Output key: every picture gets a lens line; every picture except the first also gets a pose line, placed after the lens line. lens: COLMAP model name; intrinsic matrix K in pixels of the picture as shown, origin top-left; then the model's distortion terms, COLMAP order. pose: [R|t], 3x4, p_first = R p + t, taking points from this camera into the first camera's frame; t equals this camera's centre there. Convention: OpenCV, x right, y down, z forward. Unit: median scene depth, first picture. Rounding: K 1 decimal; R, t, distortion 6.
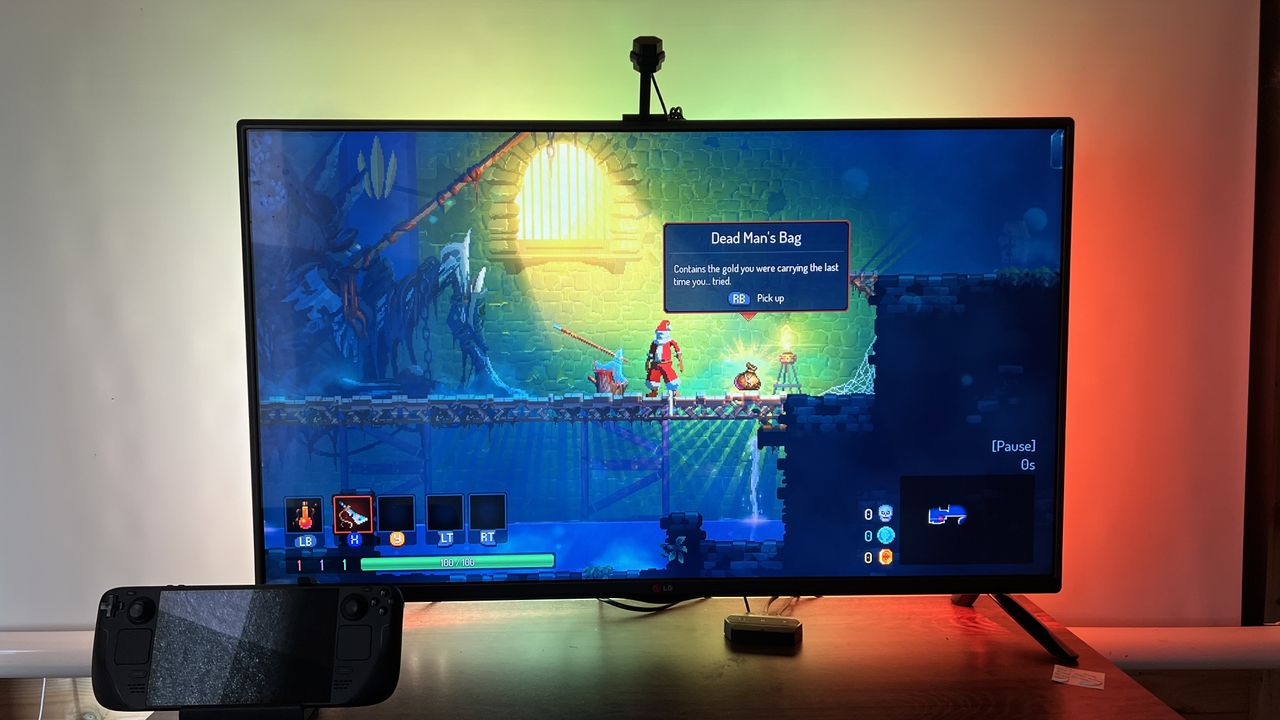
lens RADIAL K [[966.0, 0, 643.4], [0, 966.0, 358.5], [0, 0, 1]] dist [0.045844, -0.063885]
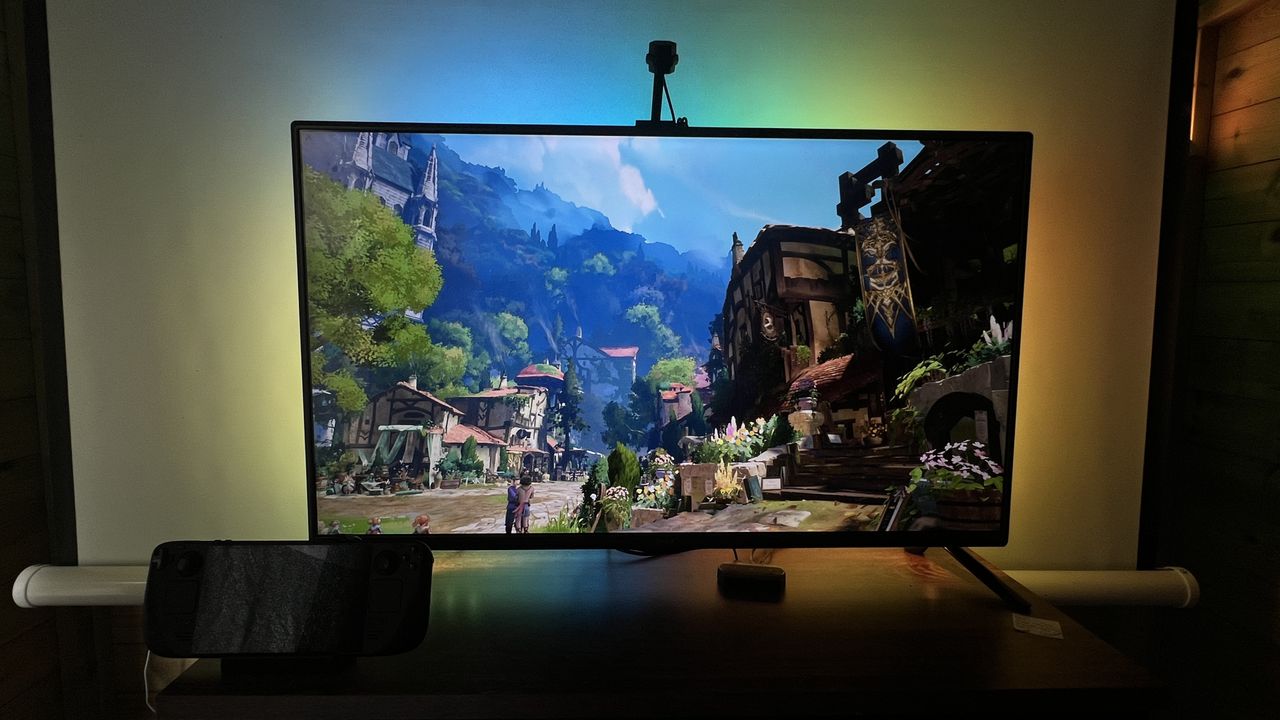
lens RADIAL K [[658.5, 0, 635.1], [0, 658.5, 361.7], [0, 0, 1]] dist [-0.020963, 0.002692]
pose [[0.999887, 0.012204, 0.008733, -0.024279], [-0.012316, 0.999841, 0.012900, 0.015765], [-0.008574, -0.013006, 0.999879, 0.226523]]
